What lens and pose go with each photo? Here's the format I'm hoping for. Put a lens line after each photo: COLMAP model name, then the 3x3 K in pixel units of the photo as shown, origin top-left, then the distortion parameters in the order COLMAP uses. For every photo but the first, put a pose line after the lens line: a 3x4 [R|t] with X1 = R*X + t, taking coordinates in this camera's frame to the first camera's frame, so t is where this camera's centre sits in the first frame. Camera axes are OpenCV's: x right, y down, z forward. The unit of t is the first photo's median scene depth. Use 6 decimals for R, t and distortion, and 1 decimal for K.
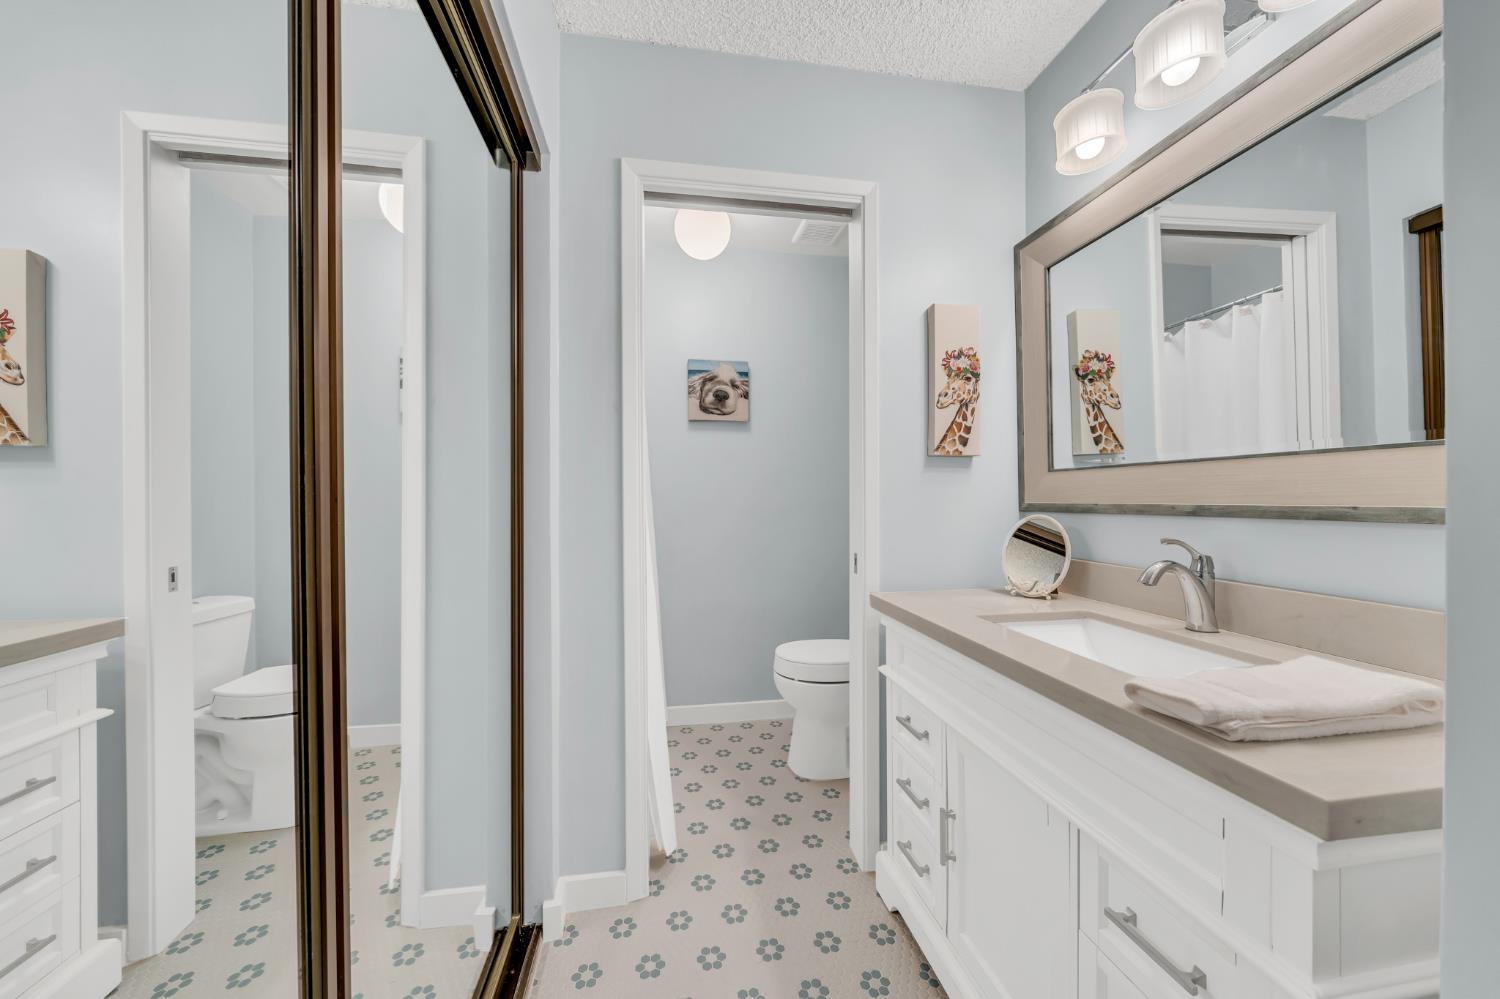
lens RADIAL K [[544.3, 0, 740.0], [0, 544.3, 503.4], [0, 0, 1]] dist [-0.000323, 0.000013]
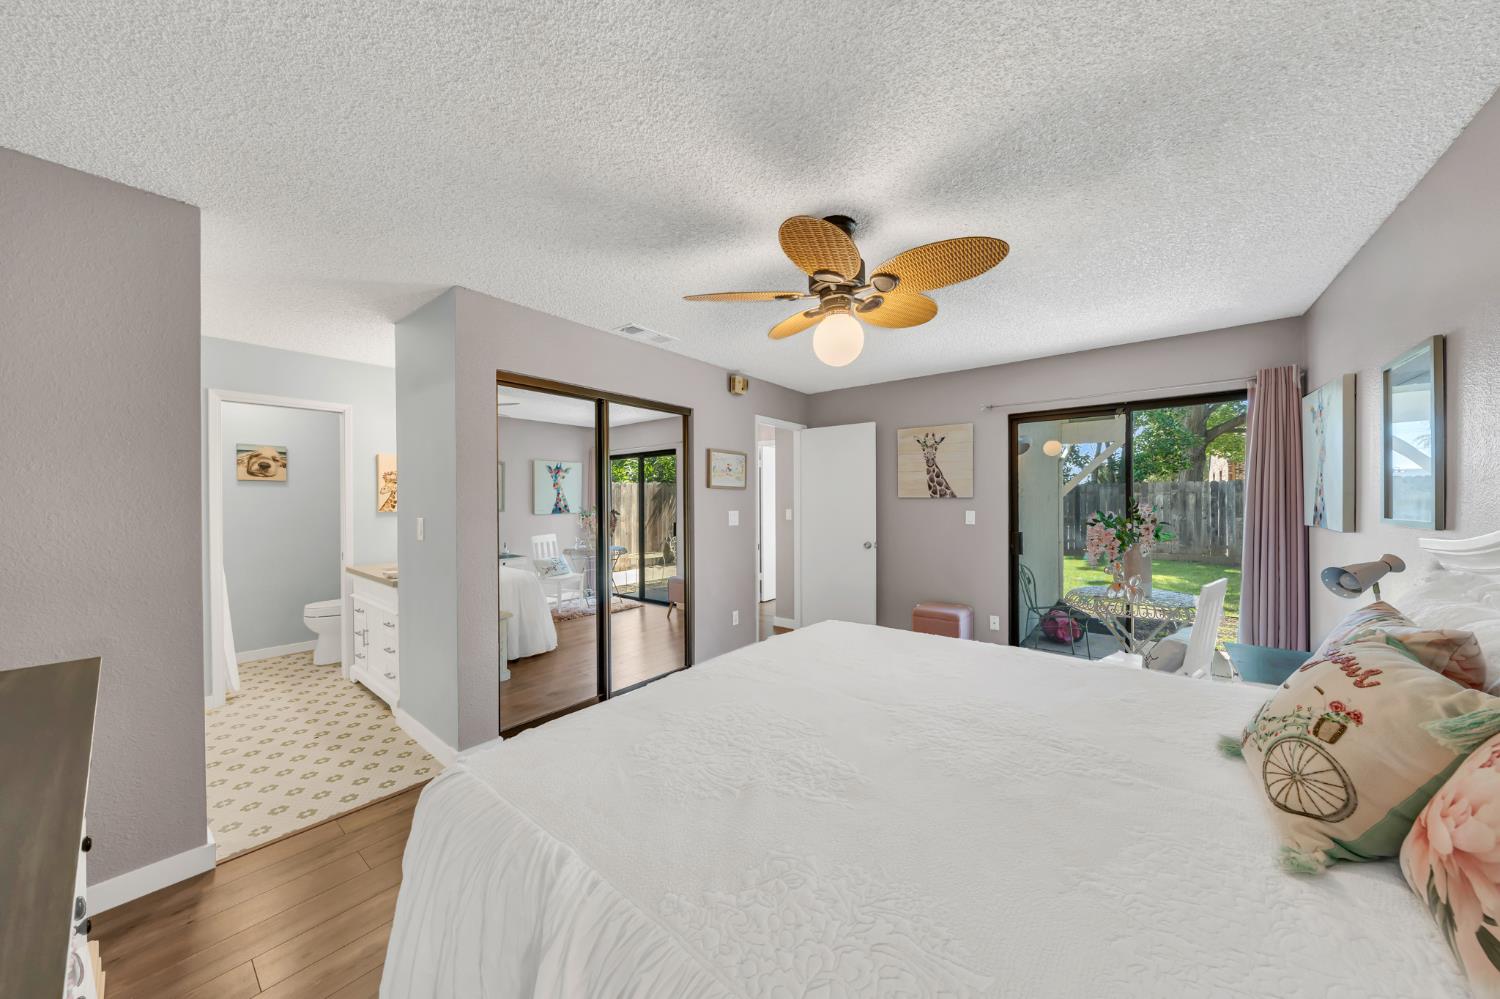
lens RADIAL K [[506.8, 0, 742.7], [0, 506.8, 503.6], [0, 0, 1]] dist [-0.000166, 0.000020]
pose [[0.744707, -0.005135, 0.667372, 0.020685], [0.008881, 0.999958, -0.002216, -0.065695], [-0.667333, 0.007577, 0.744721, -1.187031]]
